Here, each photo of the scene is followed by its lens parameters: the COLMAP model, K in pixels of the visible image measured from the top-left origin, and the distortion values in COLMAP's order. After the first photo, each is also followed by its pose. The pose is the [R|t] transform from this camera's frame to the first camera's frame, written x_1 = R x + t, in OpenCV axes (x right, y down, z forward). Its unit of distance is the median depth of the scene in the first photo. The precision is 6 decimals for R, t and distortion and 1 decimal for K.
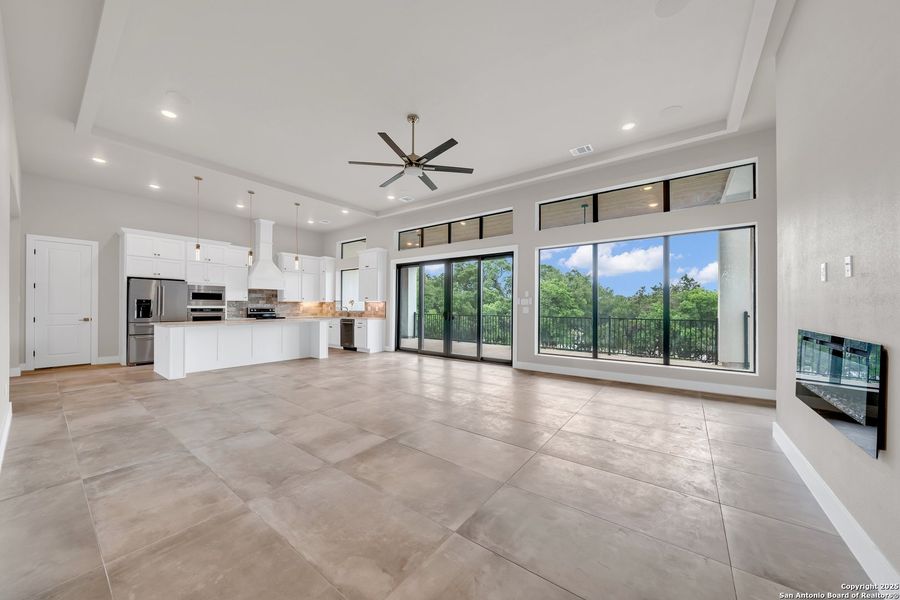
lens RADIAL K [[314.5, 0, 447.8], [0, 314.5, 289.3], [0, 0, 1]] dist [-0.009563, -0.000051]
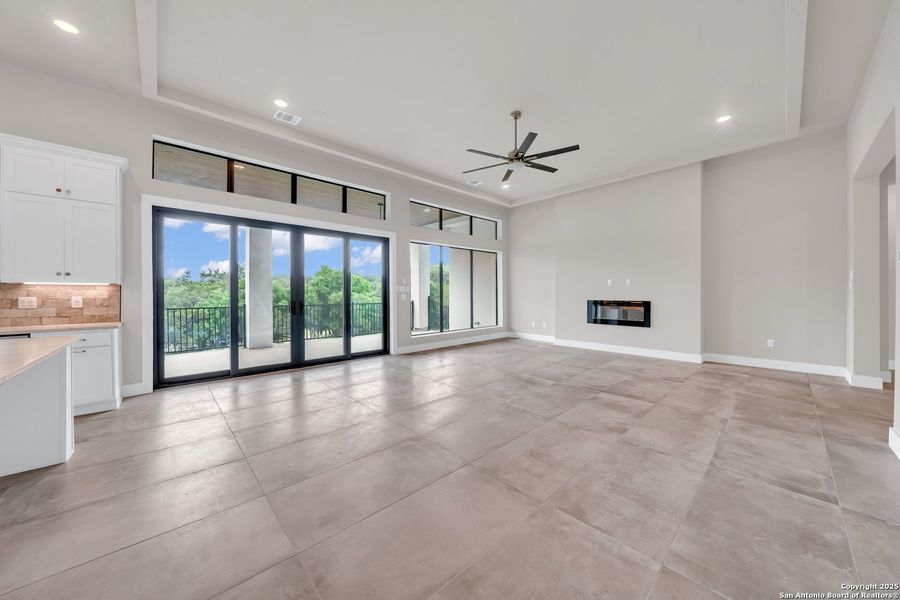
lens RADIAL K [[314.5, 0, 447.8], [0, 314.5, 289.3], [0, 0, 1]] dist [-0.009563, -0.000051]
pose [[0.179057, 0.011028, 0.983777, -1.621631], [-0.050017, 0.998746, -0.002092, 0.070544], [-0.982567, -0.048831, 0.179384, 1.415435]]
